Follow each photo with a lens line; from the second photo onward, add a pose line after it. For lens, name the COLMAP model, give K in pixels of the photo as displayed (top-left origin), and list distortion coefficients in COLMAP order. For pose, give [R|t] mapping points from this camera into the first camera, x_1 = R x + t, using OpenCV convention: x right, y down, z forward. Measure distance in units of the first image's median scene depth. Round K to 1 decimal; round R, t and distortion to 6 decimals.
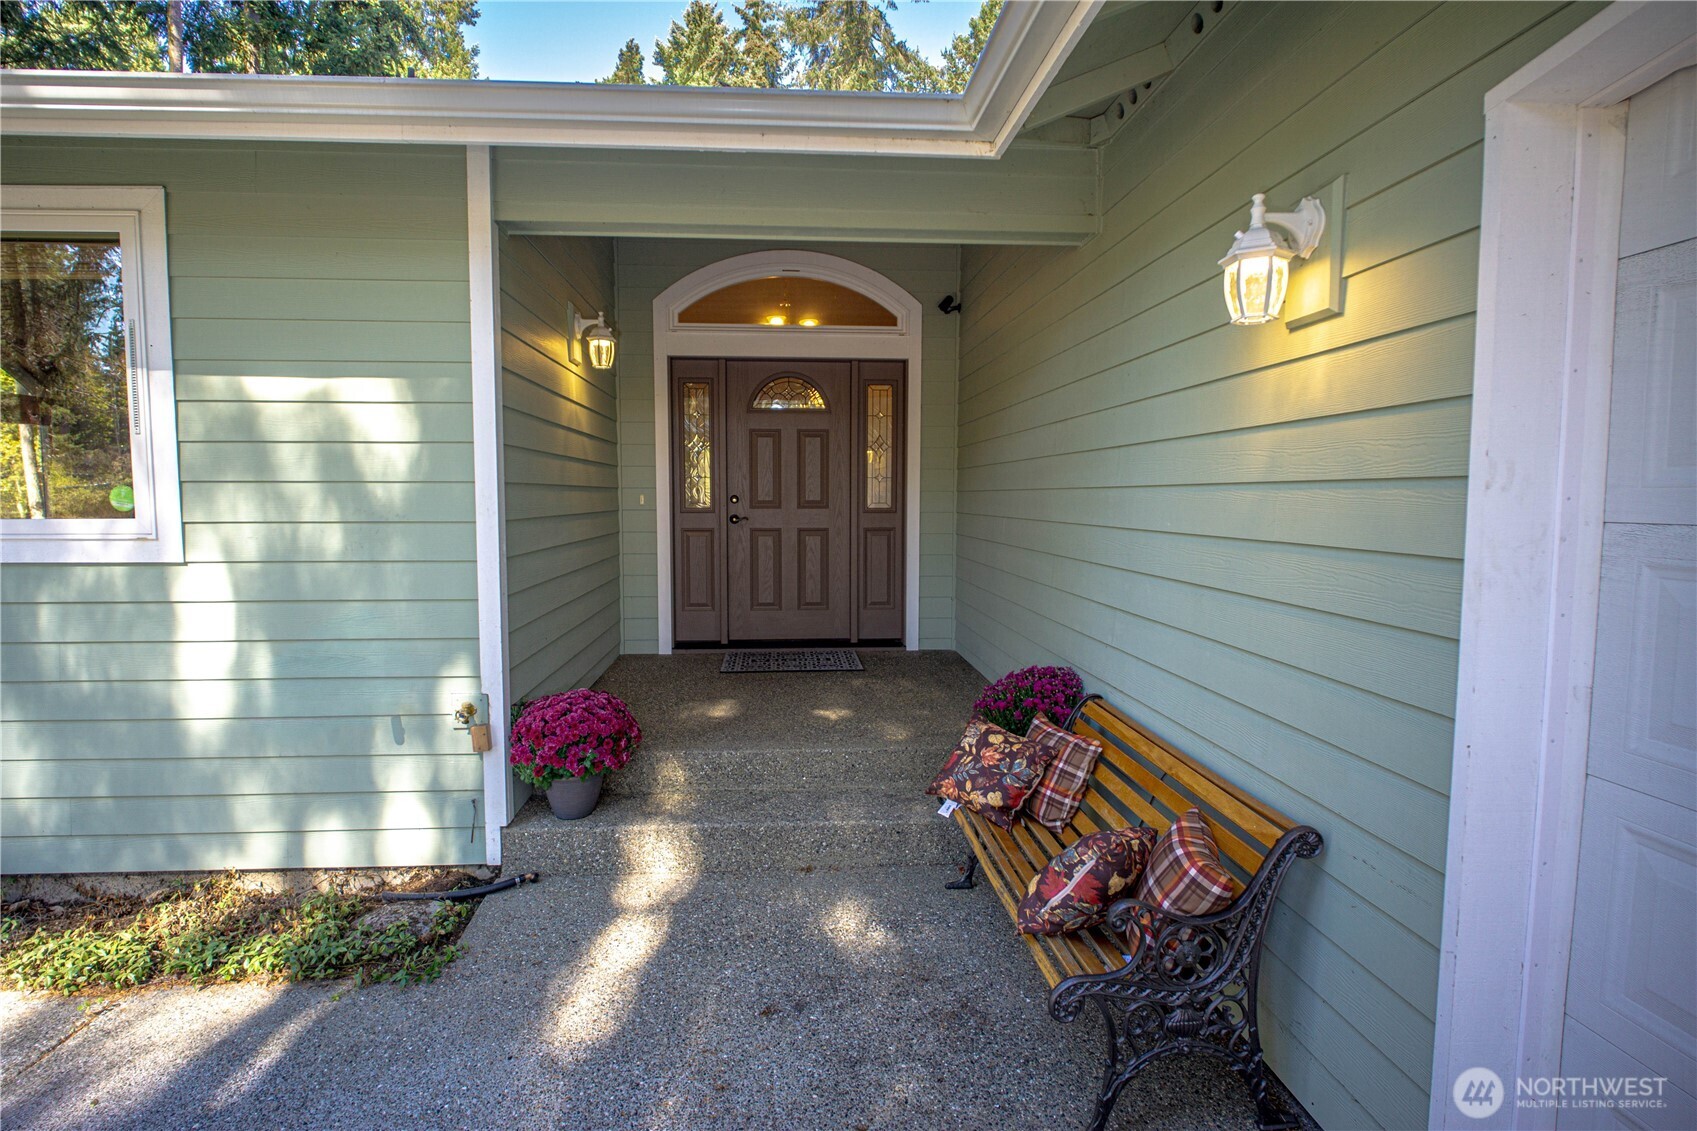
lens RADIAL K [[801.7, 0, 836.4], [0, 801.7, 554.7], [0, 0, 1]] dist [-0.005533, -0.001025]
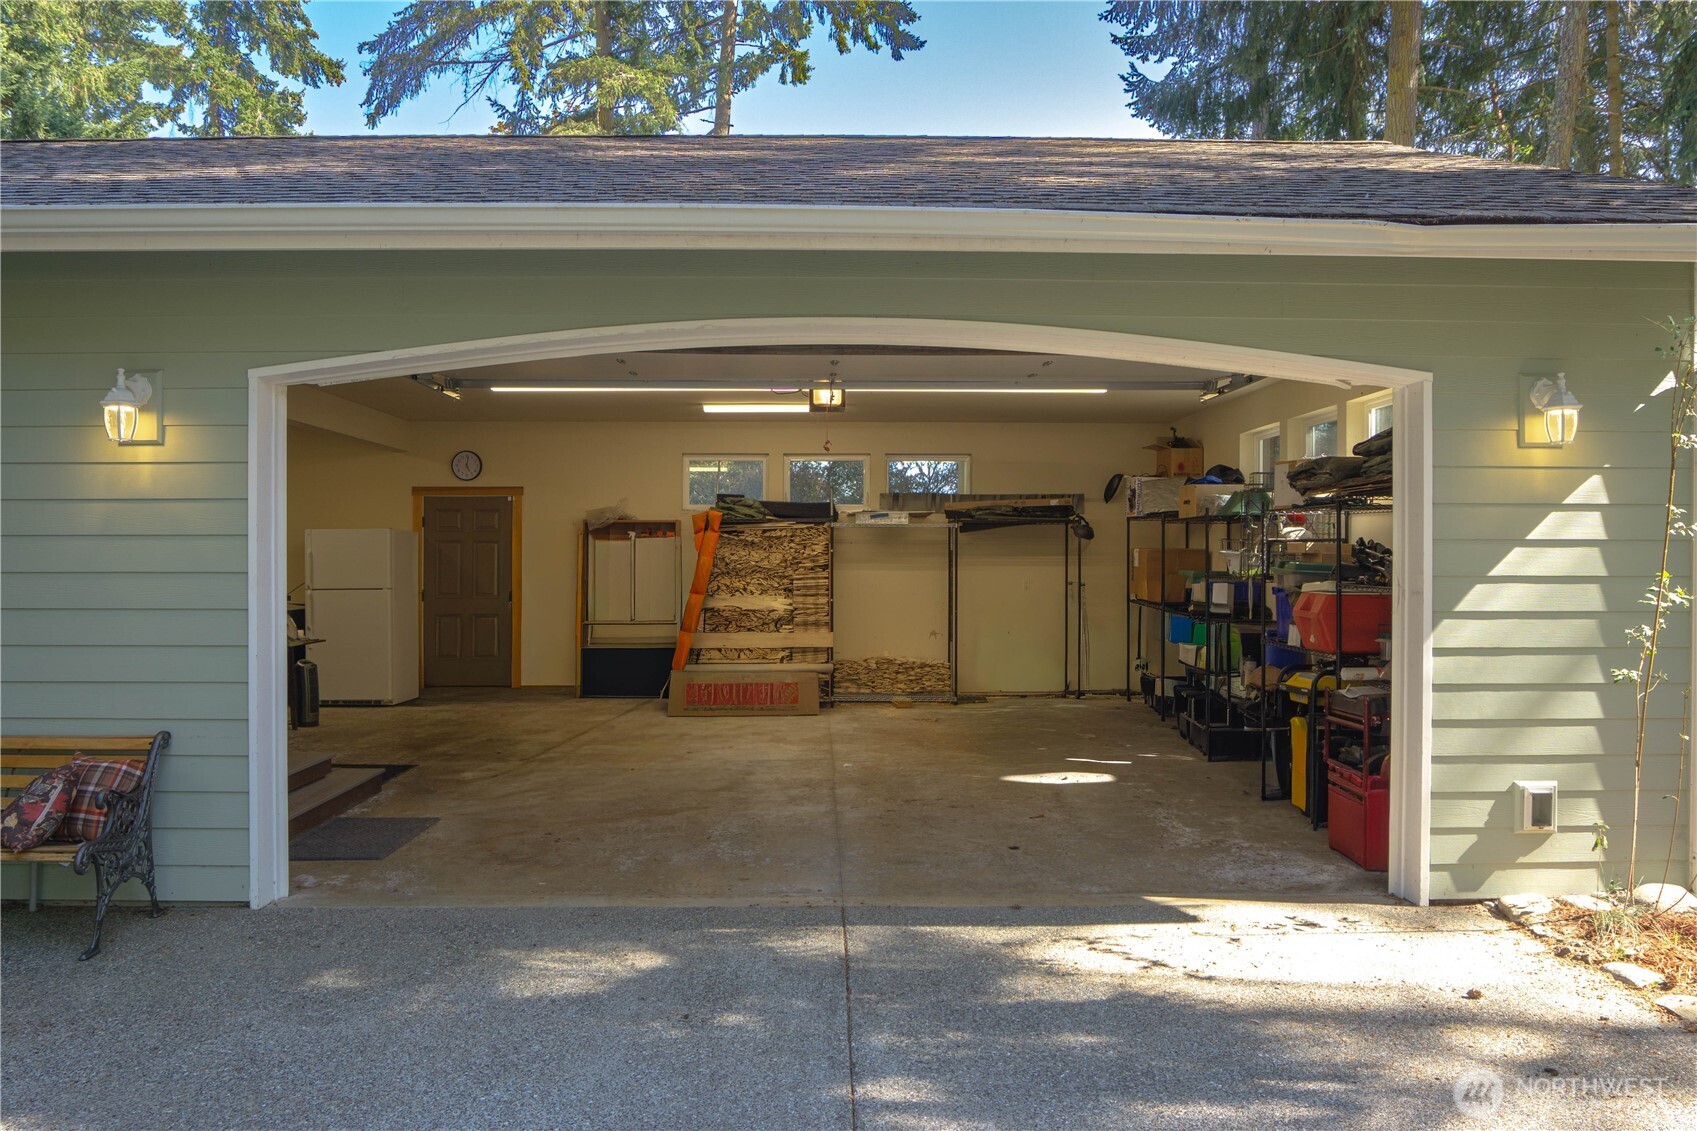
lens RADIAL K [[1208.4, 0, 846.6], [0, 1208.4, 563.7], [0, 0, 1]] dist [-0.071849, 0.034734]
pose [[0.043929, -0.007799, 0.999004, -1.147995], [0.071578, 0.997424, 0.004639, 0.040947], [-0.996467, 0.071302, 0.044374, -0.377702]]
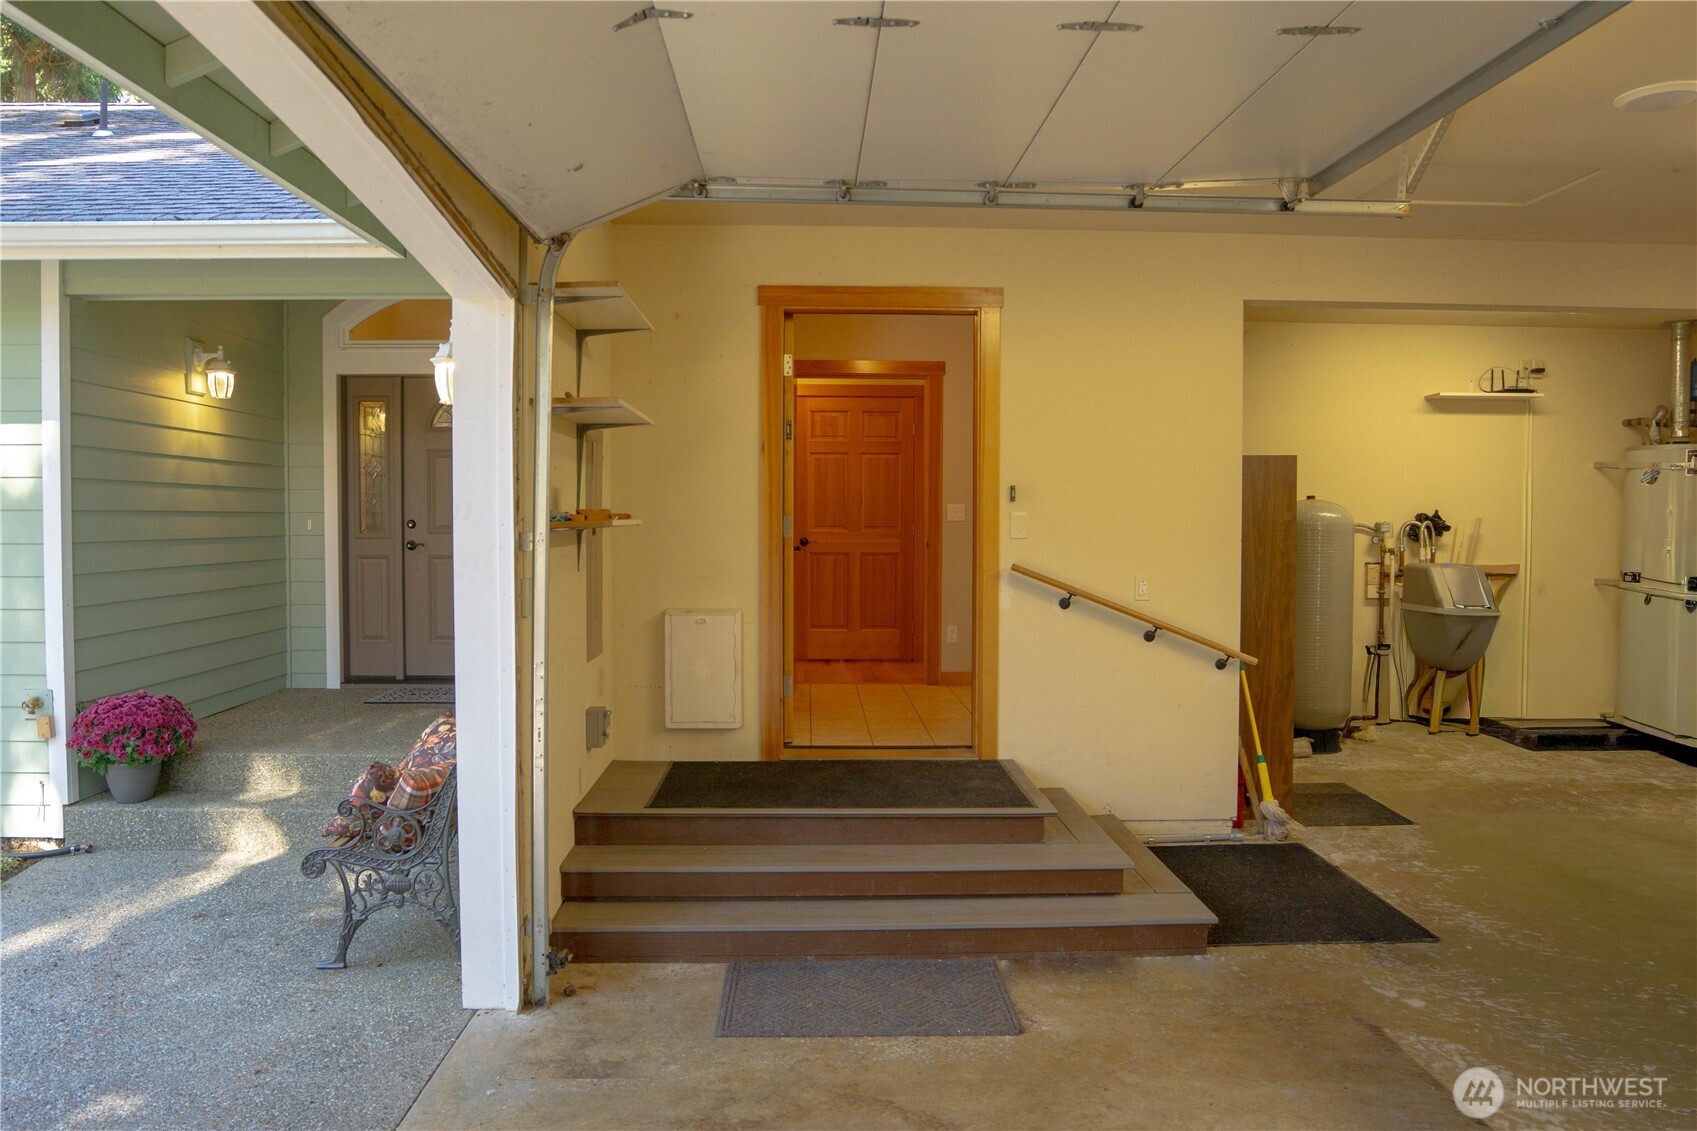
lens RADIAL K [[1208.4, 0, 850.4], [0, 1208.4, 566.7], [0, 0, 1]] dist [-0.071849, 0.034734]
pose [[0.999366, 0.002821, -0.035495, 0.796004], [-0.004006, 0.999435, -0.033362, 0.045894], [0.035381, 0.033483, 0.998813, -0.690765]]
